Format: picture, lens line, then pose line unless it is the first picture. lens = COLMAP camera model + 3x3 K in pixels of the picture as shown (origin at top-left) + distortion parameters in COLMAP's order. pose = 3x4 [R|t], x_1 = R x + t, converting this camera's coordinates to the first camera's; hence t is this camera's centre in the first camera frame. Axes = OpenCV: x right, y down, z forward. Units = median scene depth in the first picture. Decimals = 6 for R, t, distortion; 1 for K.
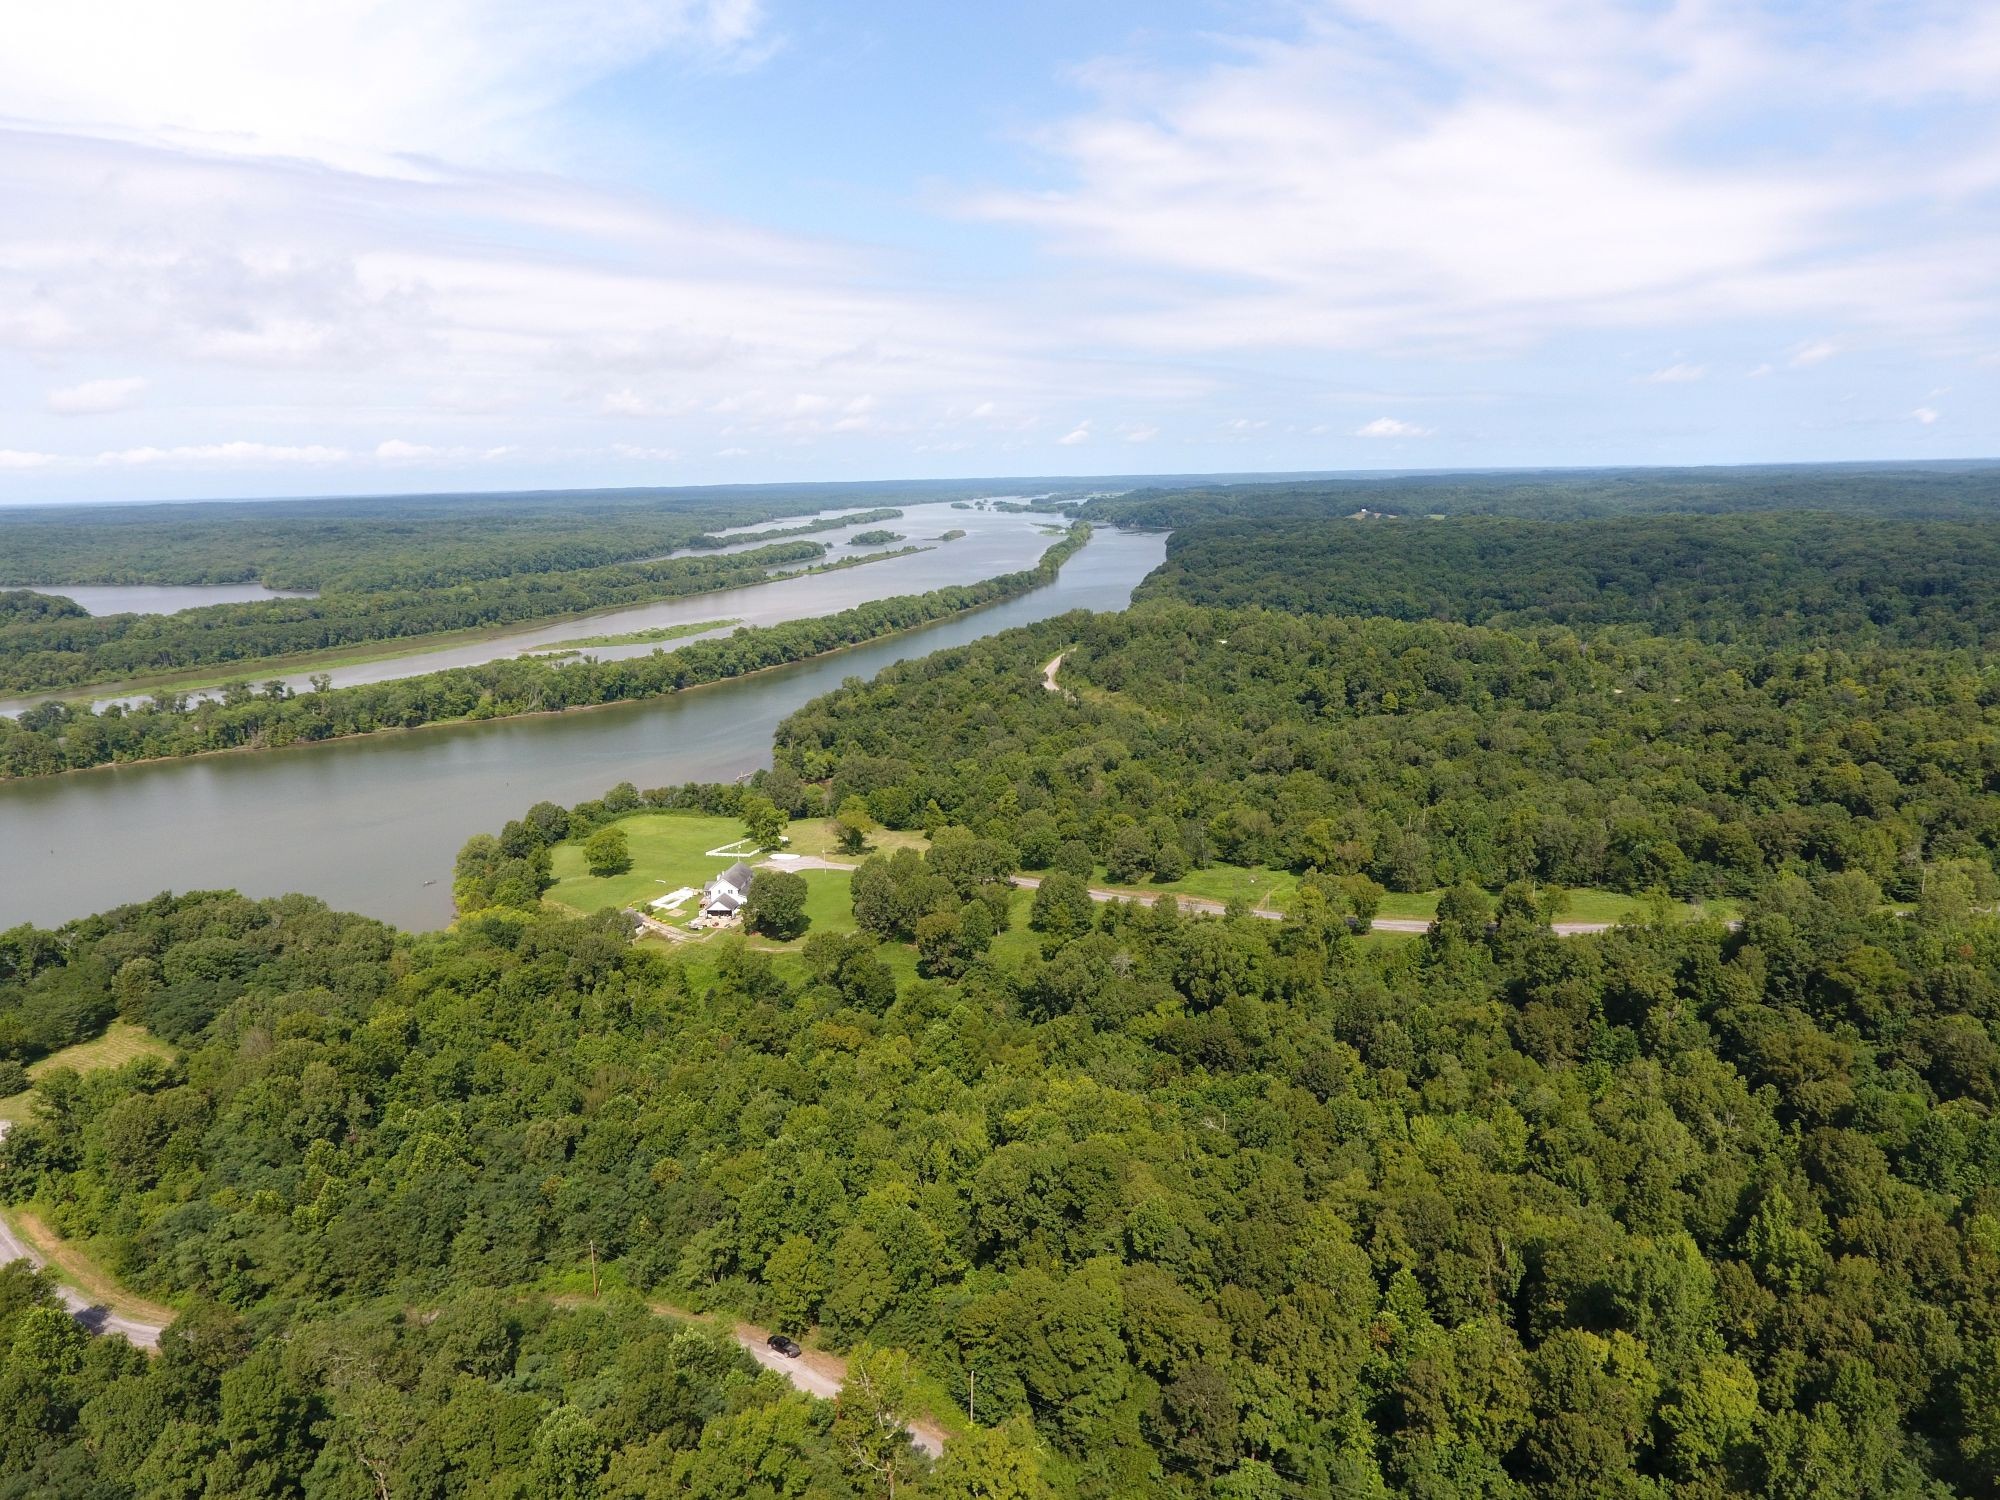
lens RADIAL K [[1174.3, 0, 990.3], [0, 1174.3, 769.1], [0, 0, 1]] dist [-0.002201, -0.001934]
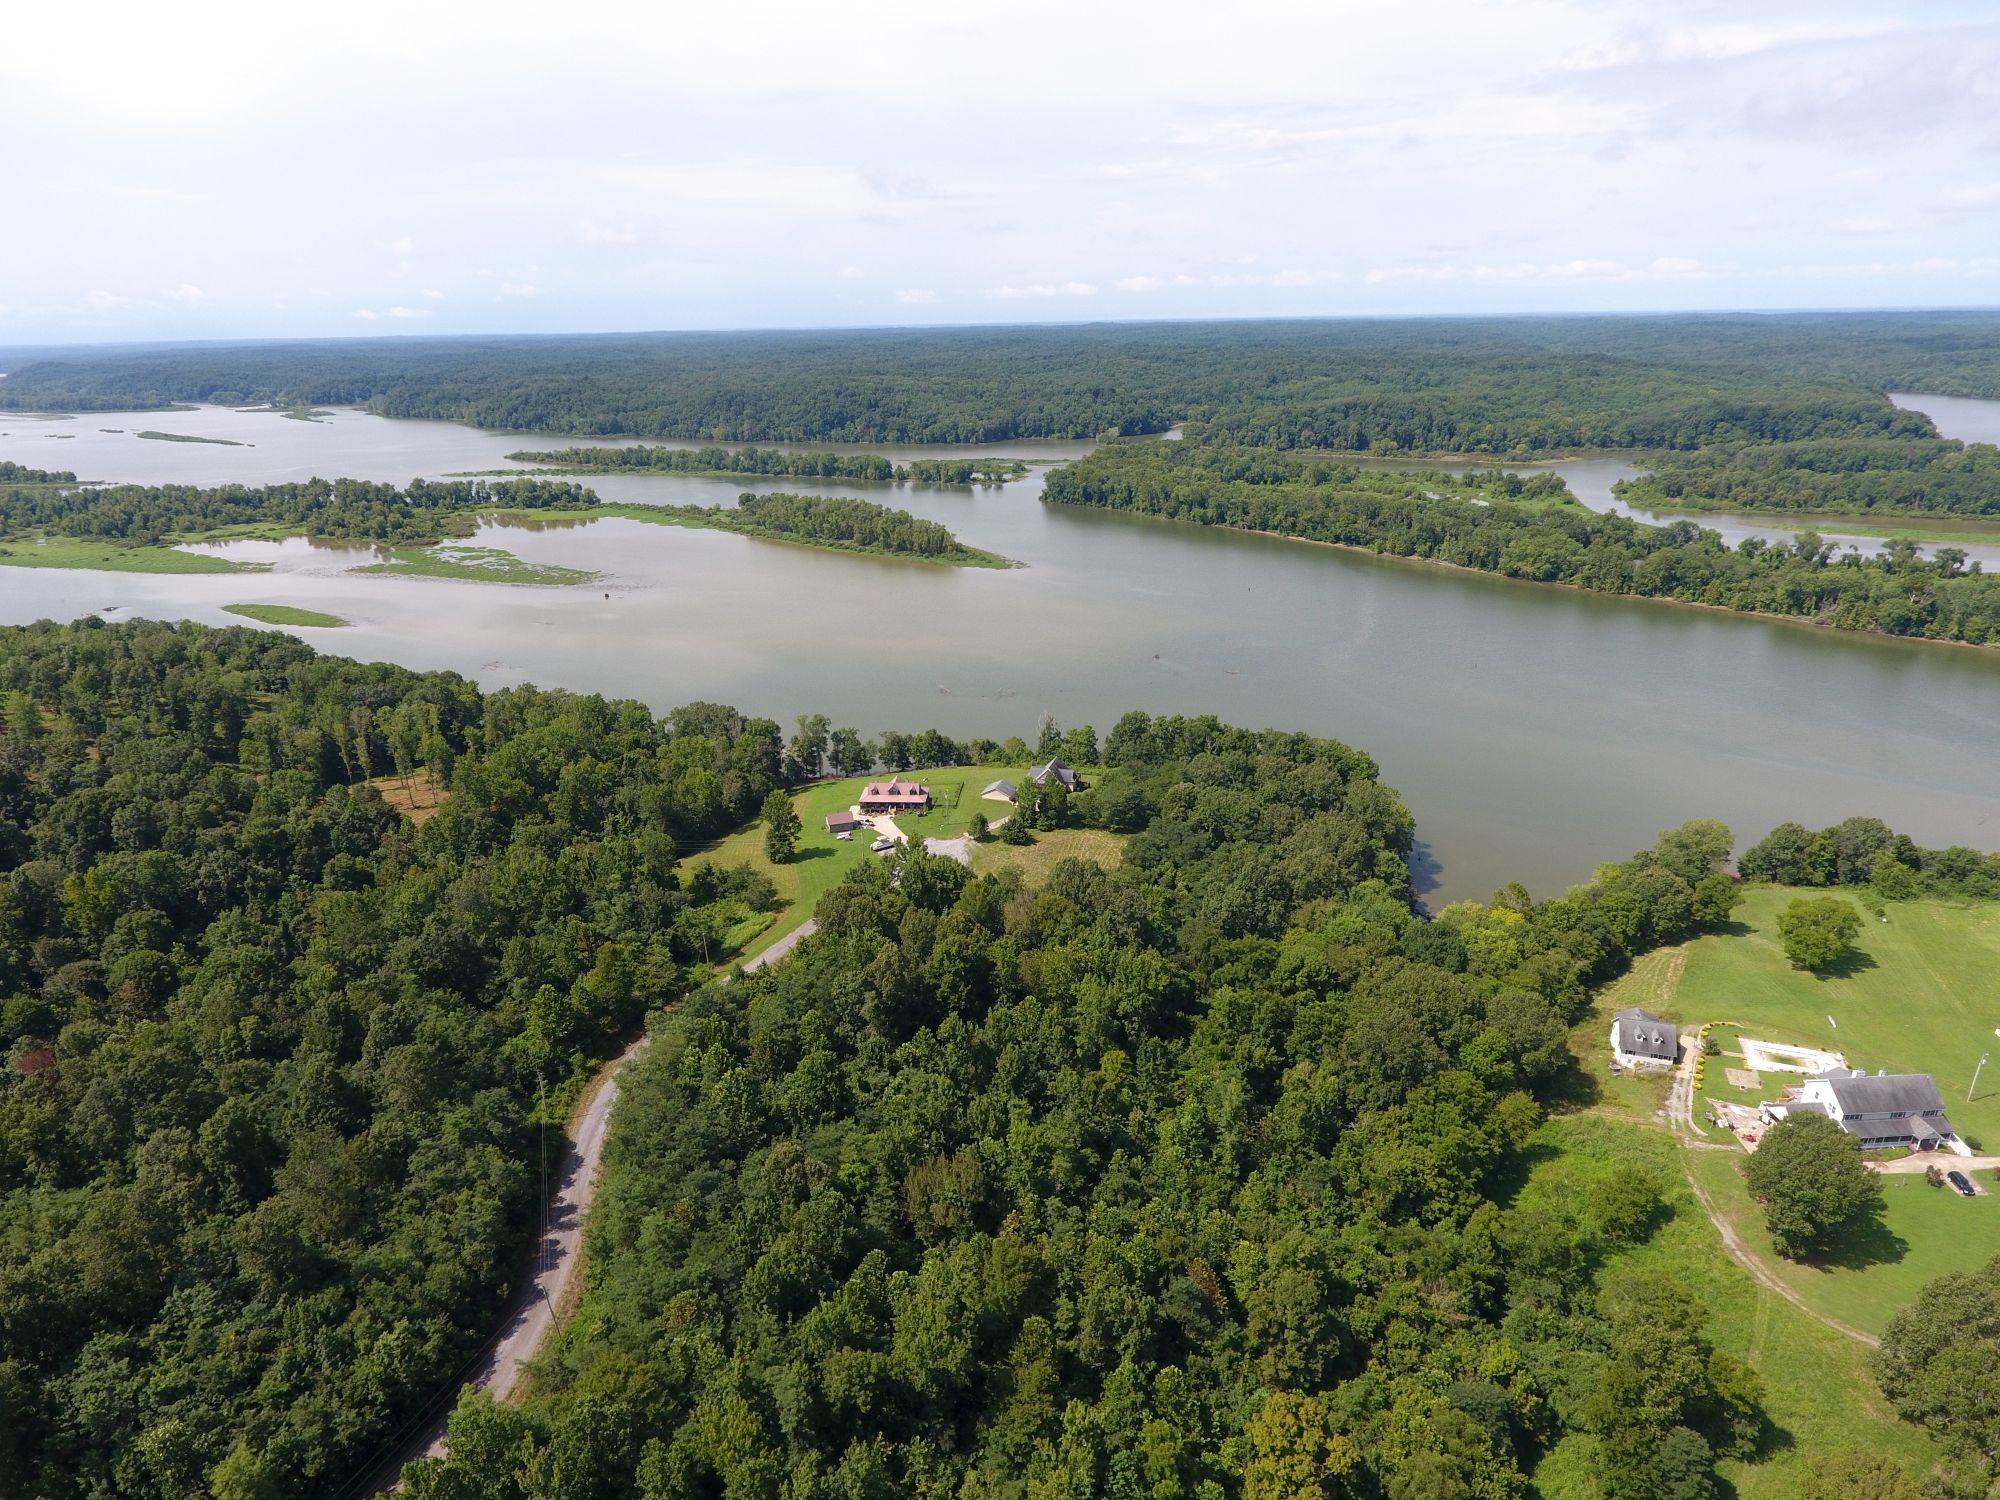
lens RADIAL K [[1174.3, 0, 990.3], [0, 1174.3, 769.1], [0, 0, 1]] dist [-0.002201, -0.001934]
pose [[0.148830, 0.374480, -0.915213, 0.155048], [-0.227095, 0.913727, 0.336943, -0.133158], [0.962433, 0.157693, 0.221032, 0.520852]]
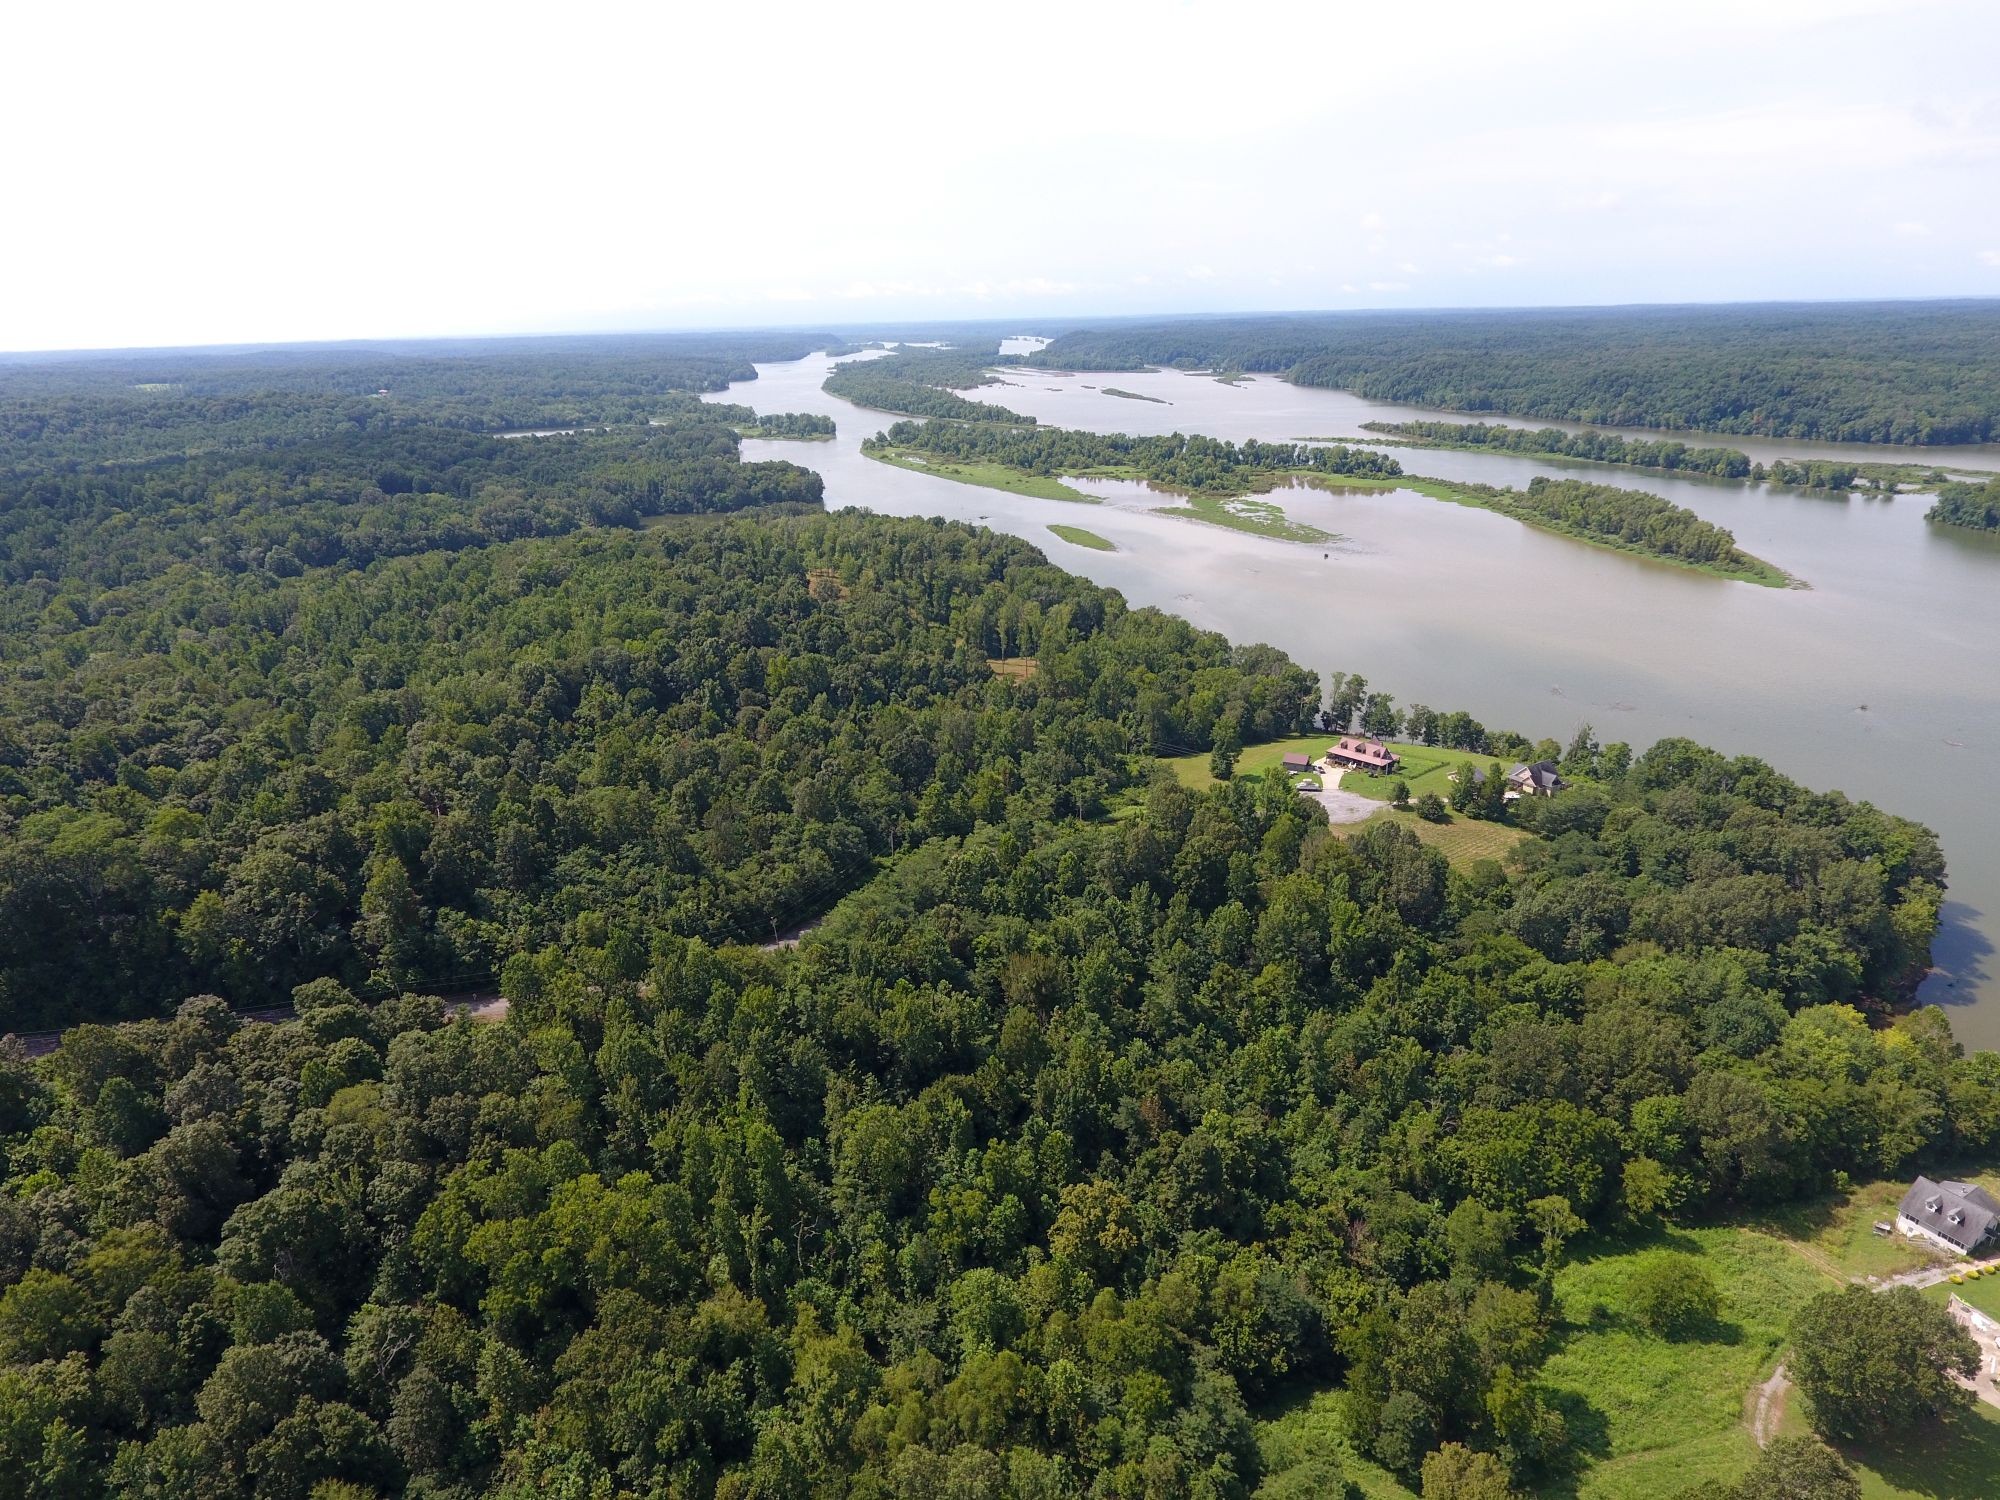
lens RADIAL K [[1174.3, 0, 990.3], [0, 1174.3, 769.1], [0, 0, 1]] dist [-0.002201, -0.001934]
pose [[-0.554950, 0.335934, -0.761038, 0.228609], [-0.165744, 0.851845, 0.496879, -0.211514], [0.815205, 0.401881, -0.417052, 0.822050]]
